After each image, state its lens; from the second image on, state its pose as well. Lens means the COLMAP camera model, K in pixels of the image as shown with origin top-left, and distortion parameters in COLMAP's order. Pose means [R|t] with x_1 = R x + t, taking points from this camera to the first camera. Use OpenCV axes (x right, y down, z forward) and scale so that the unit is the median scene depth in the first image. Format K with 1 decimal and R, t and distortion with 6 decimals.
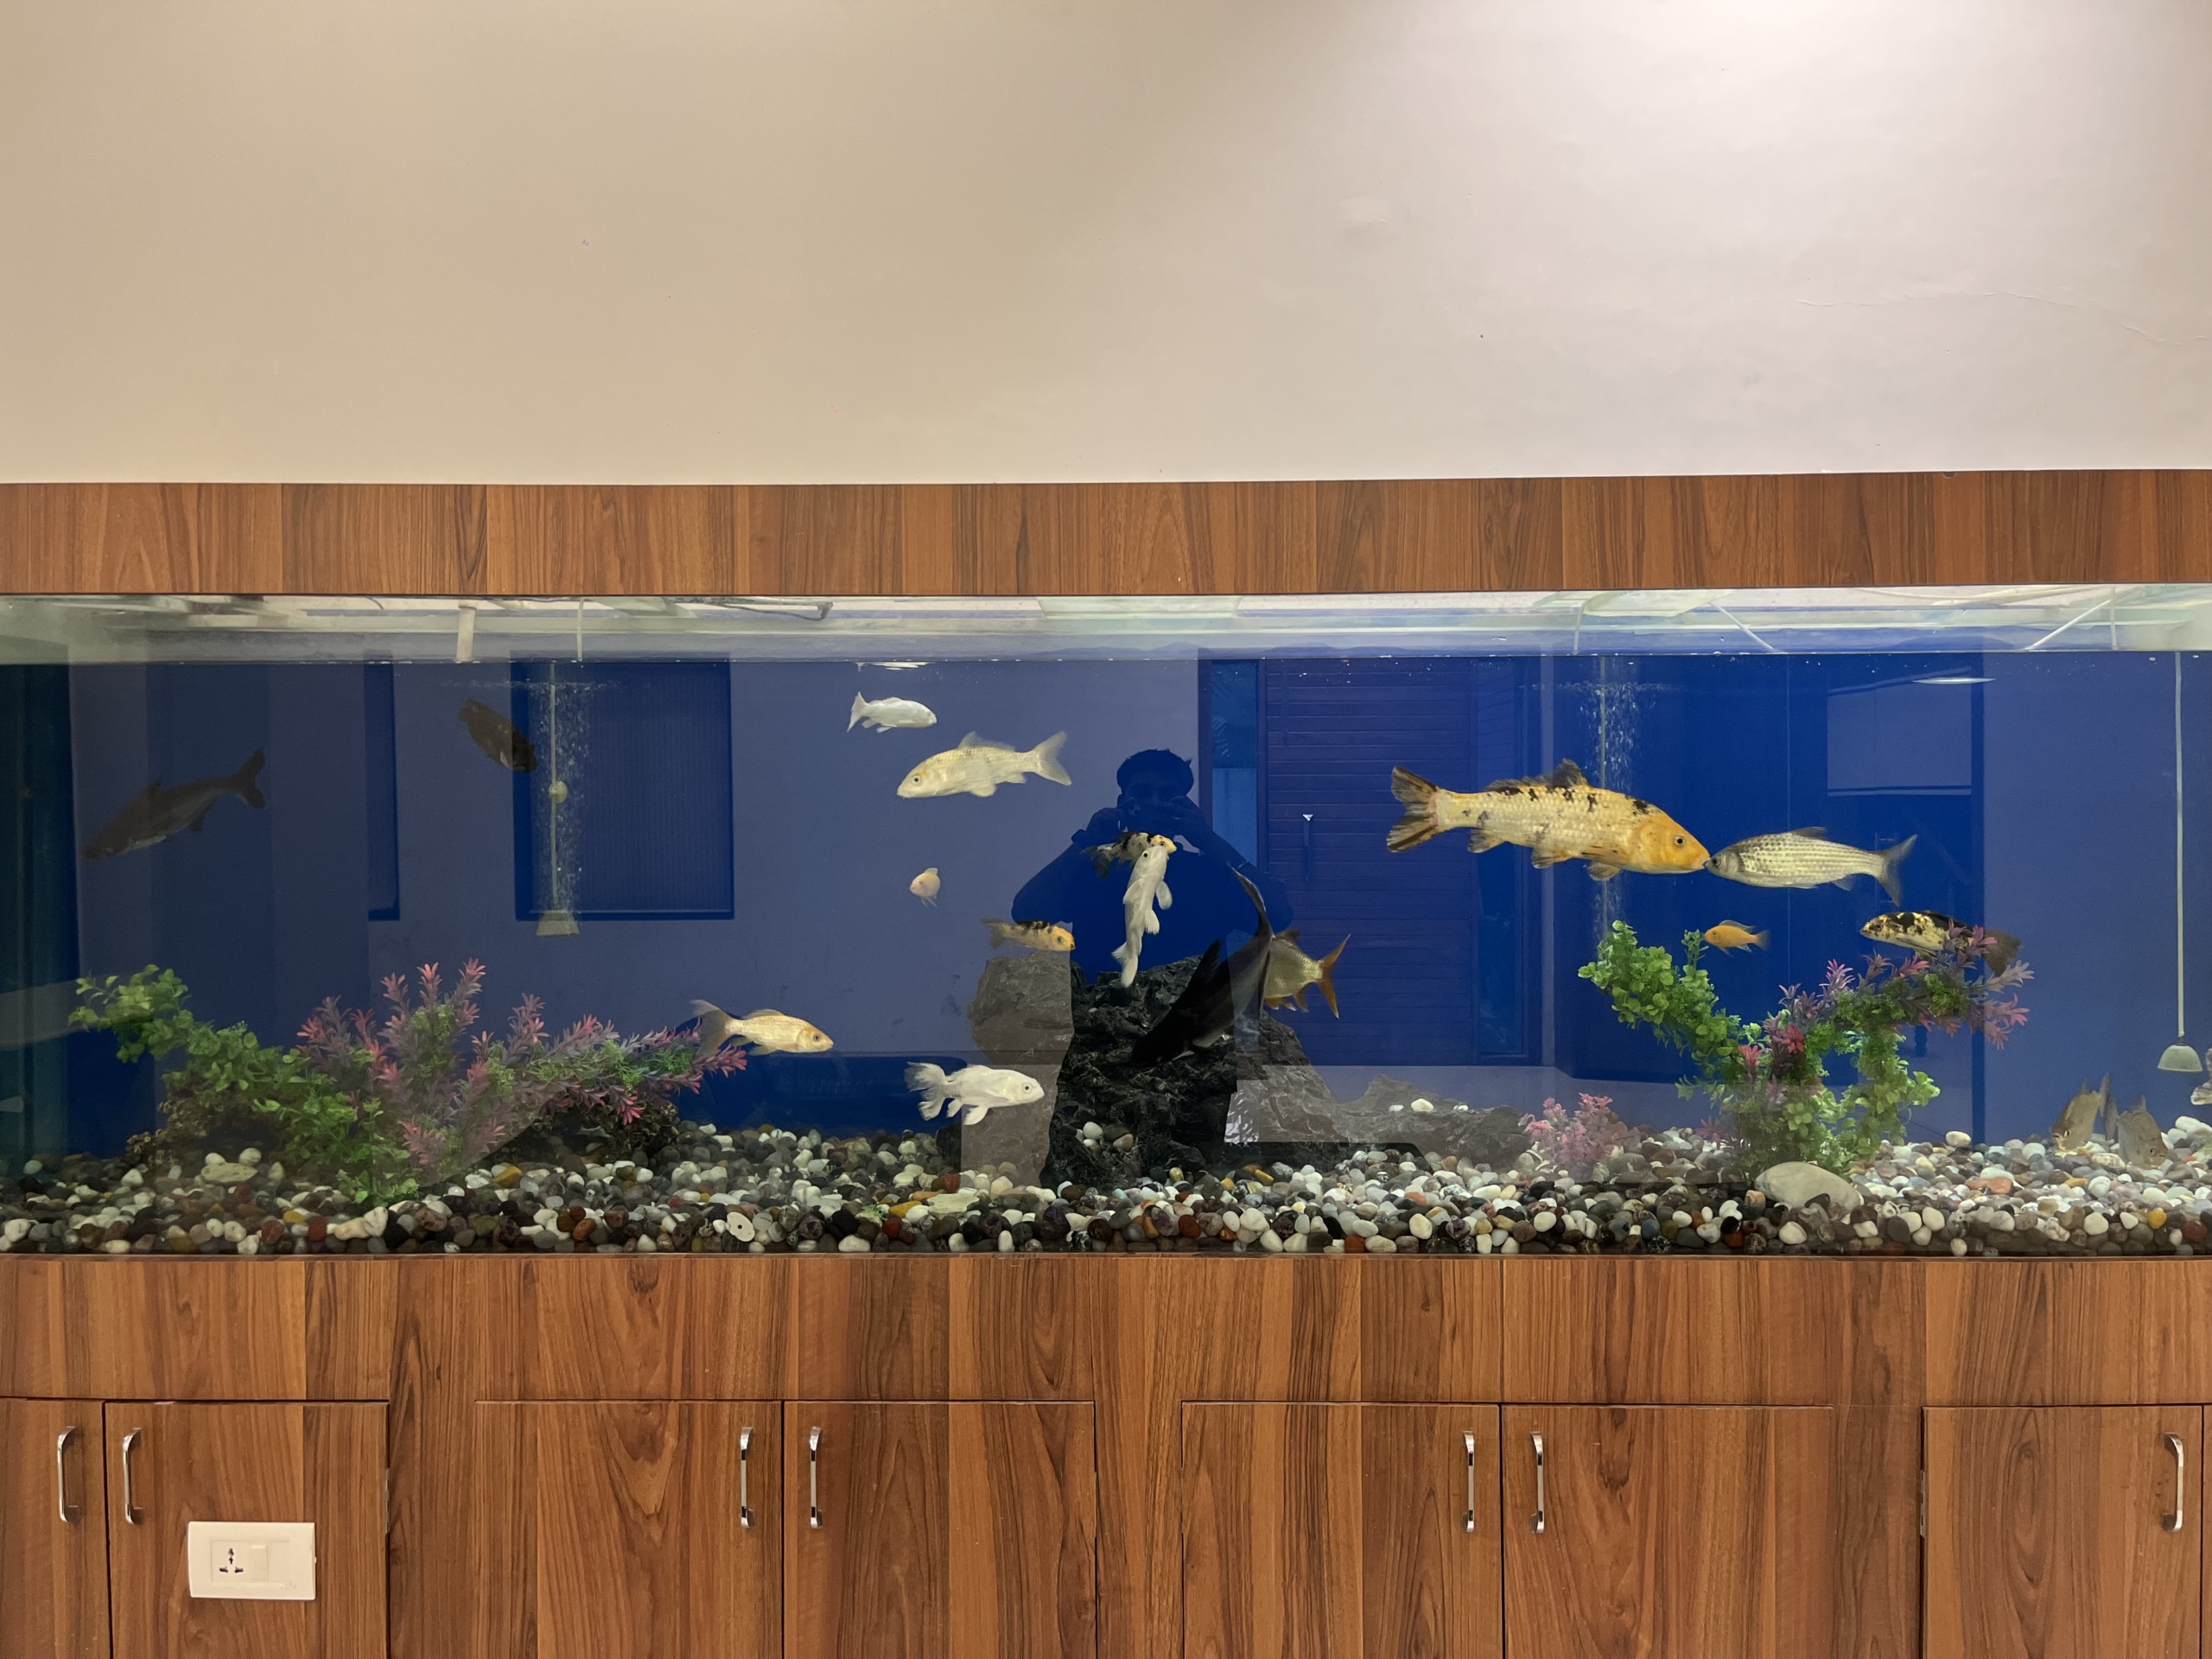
lens RADIAL K [[1675.9, 0, 1107.1], [0, 1675.9, 837.2], [0, 0, 1]] dist [0.066337, -0.088270]
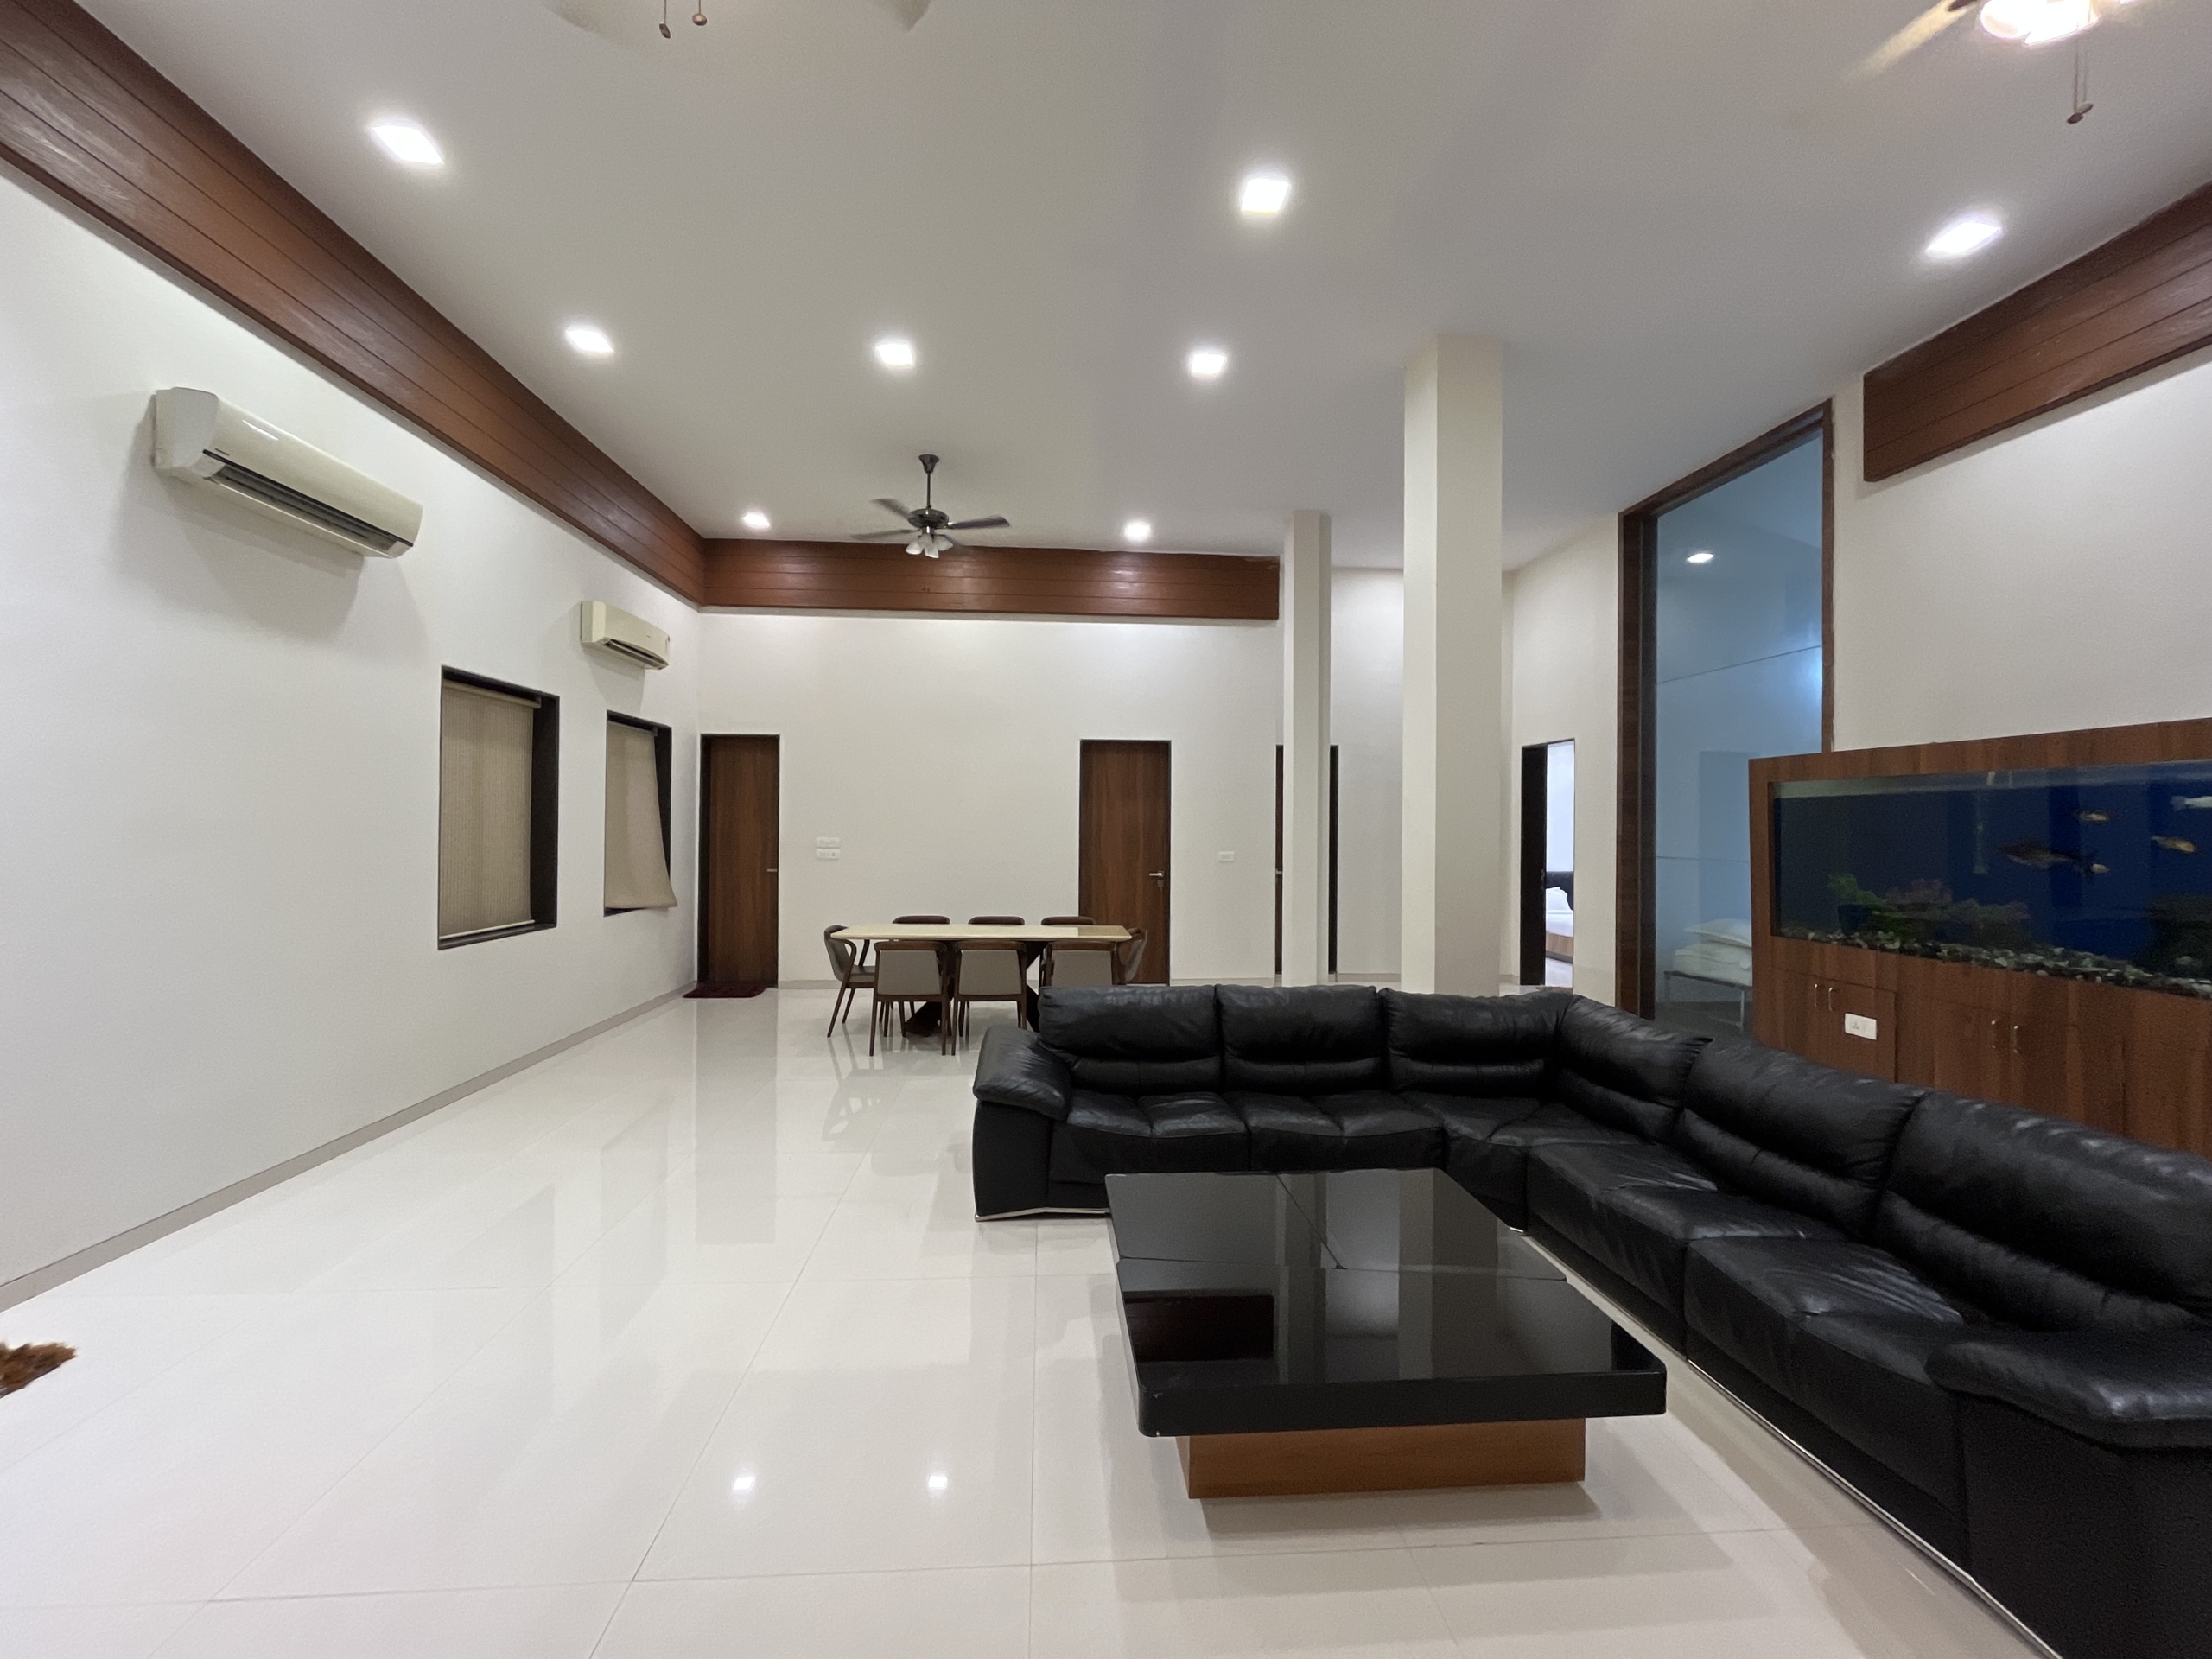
lens RADIAL K [[894.4, 0, 1106.0], [0, 894.4, 829.5], [0, 0, 1]] dist [0.002057, 0.000336]
pose [[0.095909, 0.006385, -0.995370, 1.372046], [-0.013310, 0.999898, 0.005132, -0.013186], [0.995301, 0.012756, 0.095985, -0.926607]]
